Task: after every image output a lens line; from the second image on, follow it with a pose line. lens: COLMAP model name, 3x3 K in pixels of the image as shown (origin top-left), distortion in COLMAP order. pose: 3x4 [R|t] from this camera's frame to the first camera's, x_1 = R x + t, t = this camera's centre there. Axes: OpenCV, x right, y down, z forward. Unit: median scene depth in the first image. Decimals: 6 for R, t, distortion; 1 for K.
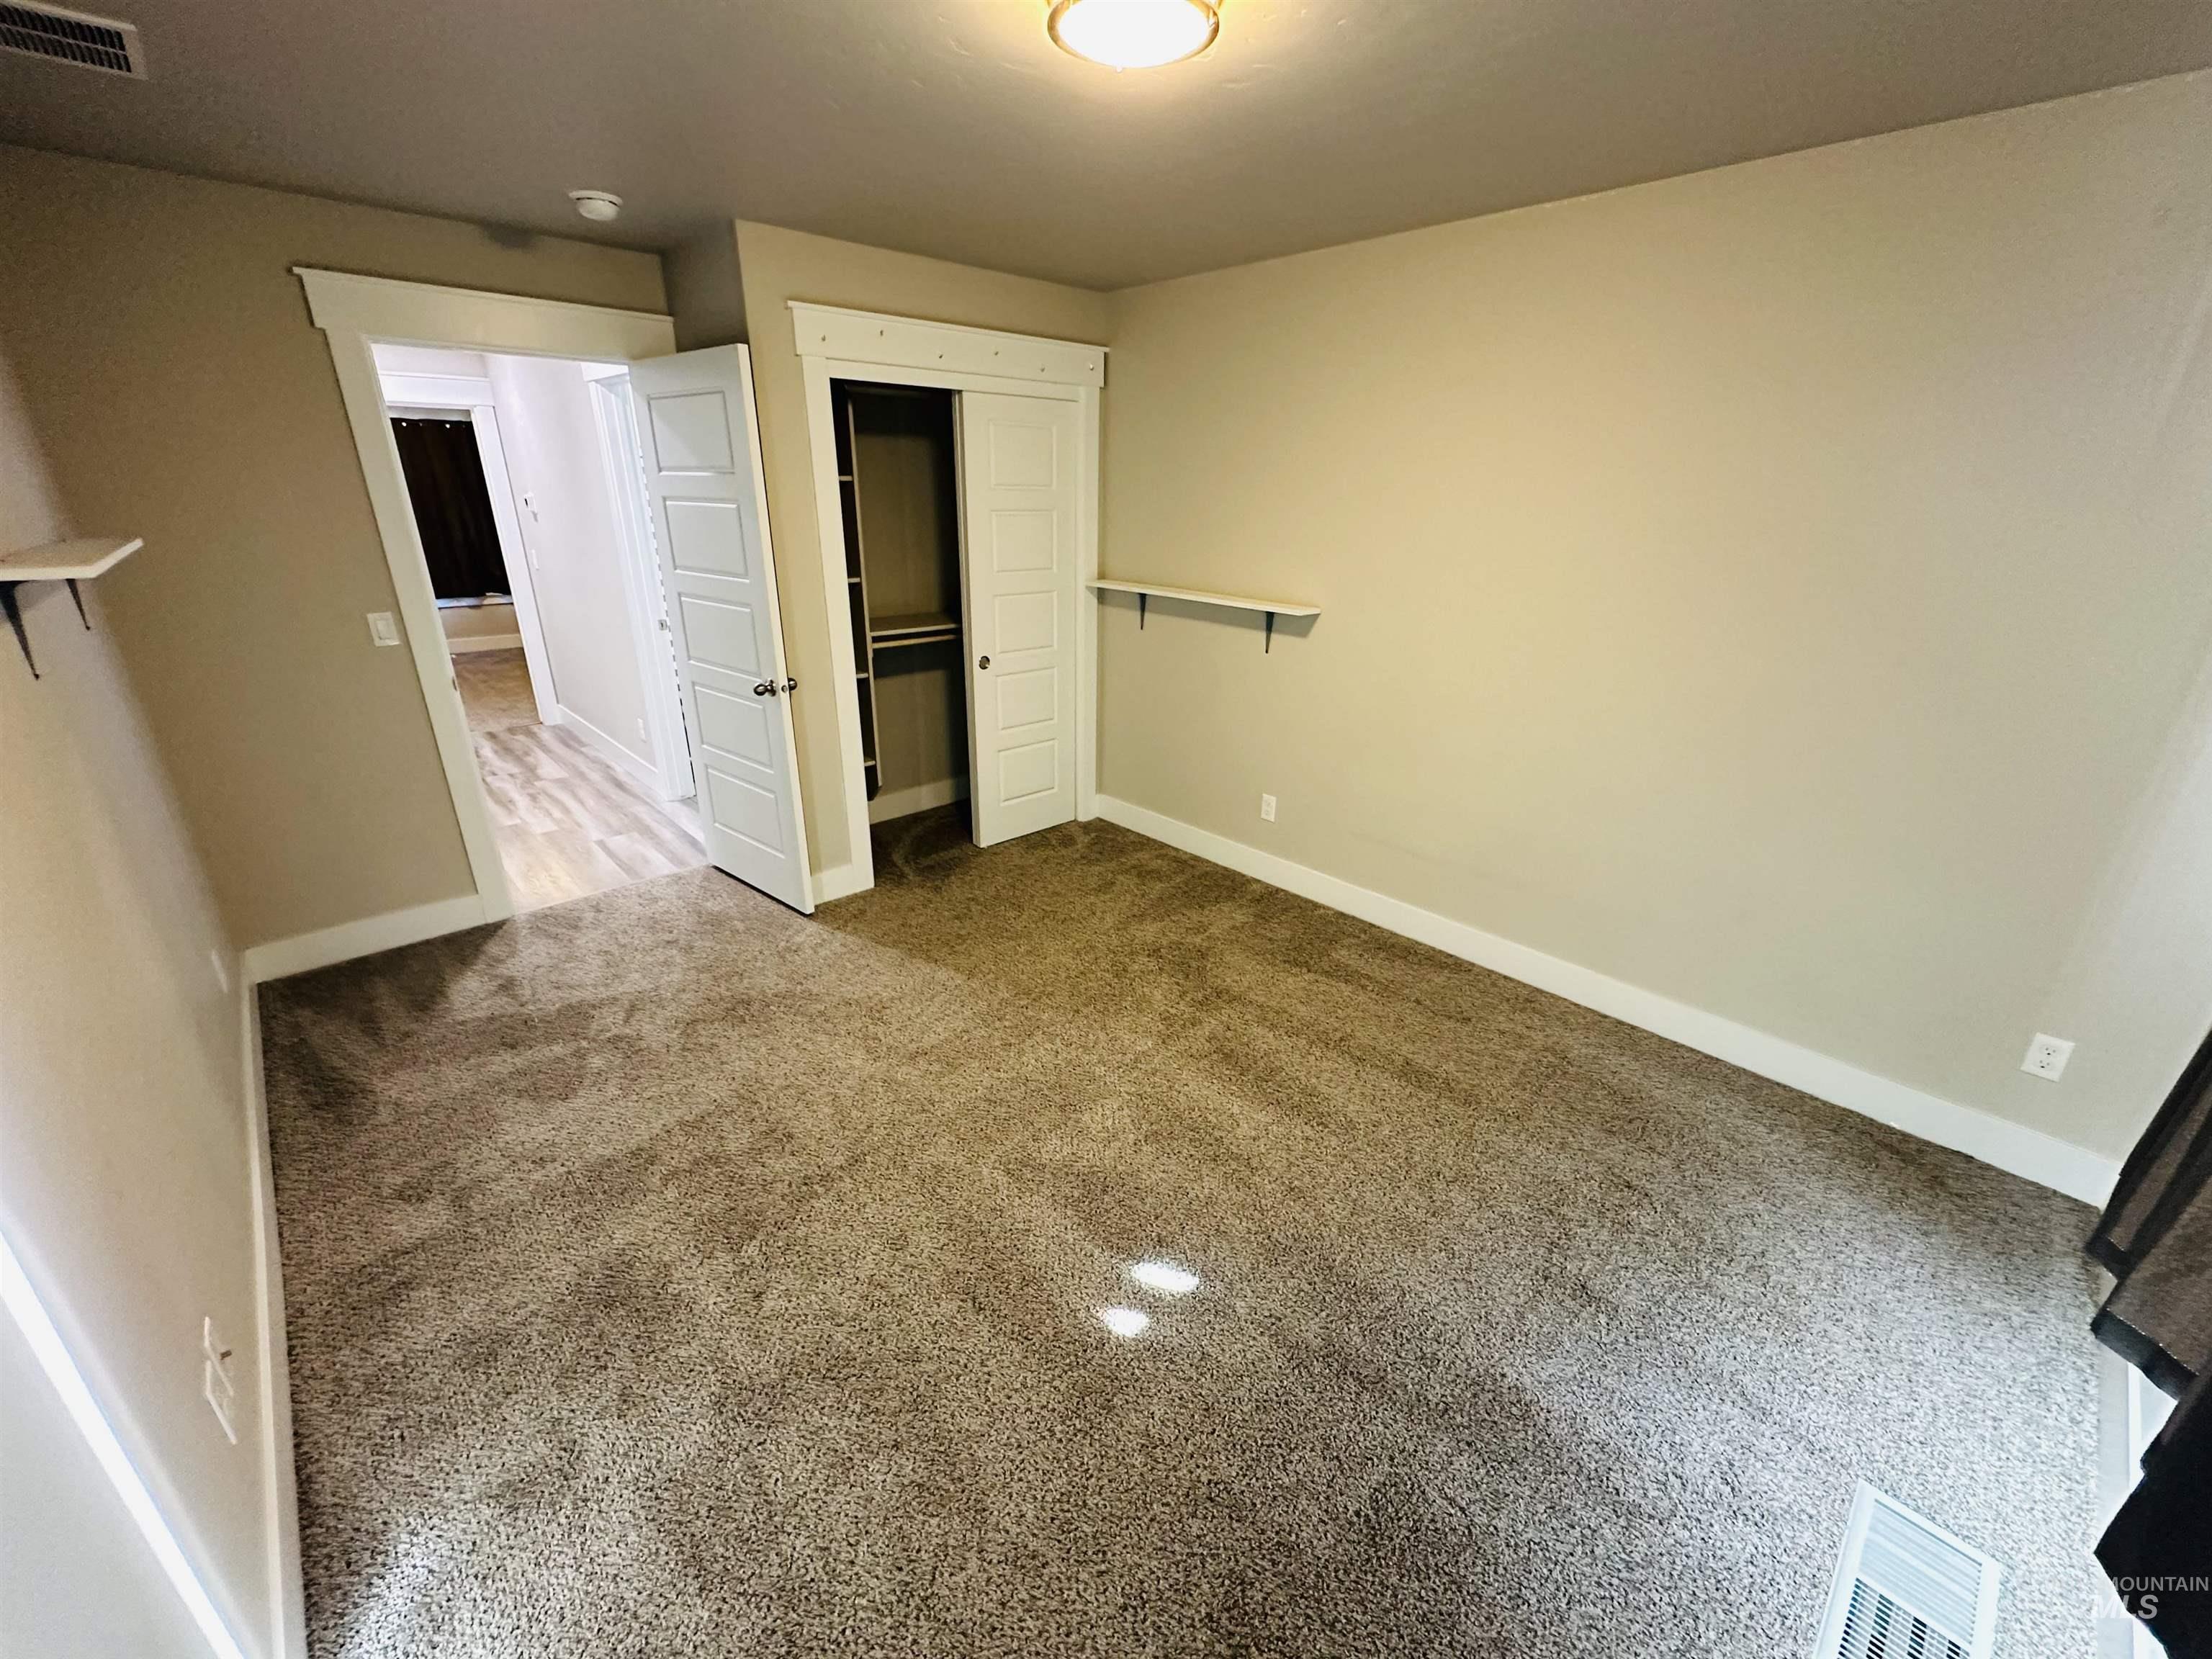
lens RADIAL K [[888.1, 0, 1111.6], [0, 888.1, 832.5], [0, 0, 1]] dist [-0.002447, 0.000525]
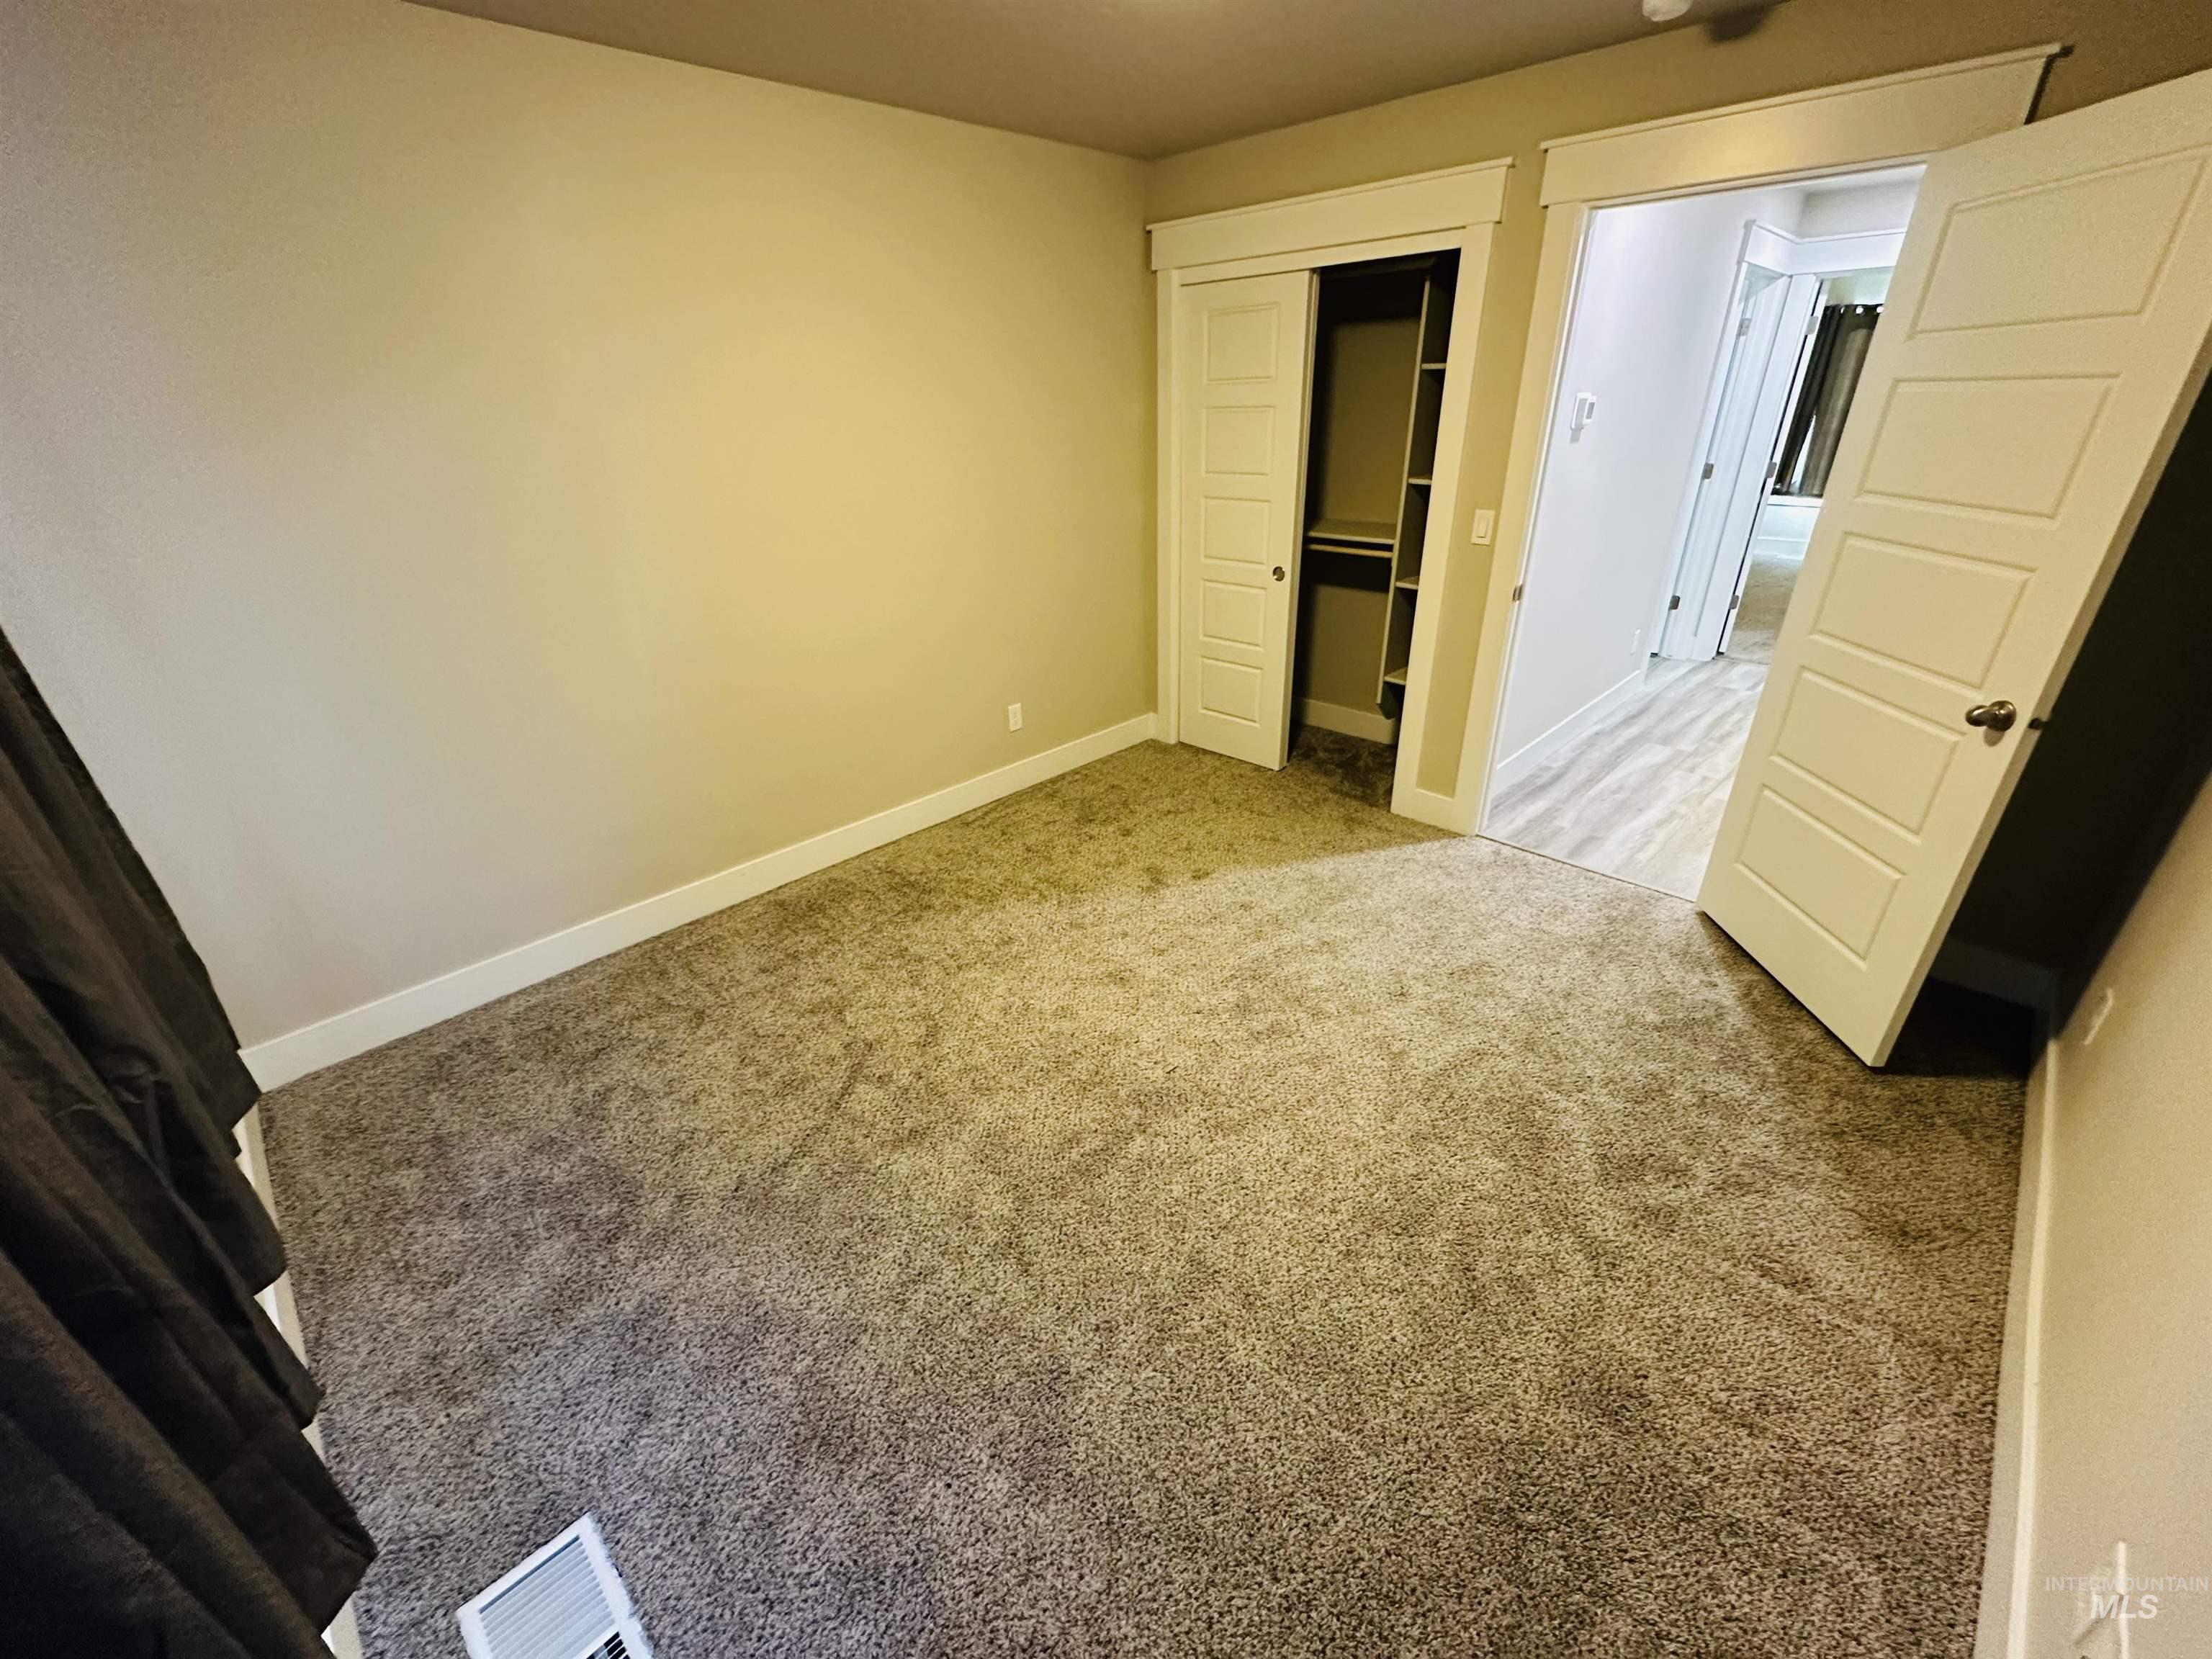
lens RADIAL K [[888.1, 0, 1099.5], [0, 888.1, 832.2], [0, 0, 1]] dist [-0.002447, 0.000525]
pose [[-0.038672, -0.452026, 0.891166, -1.412211], [0.391954, 0.813500, 0.429640, -0.568736], [-0.919172, 0.365911, 0.145714, 1.429232]]
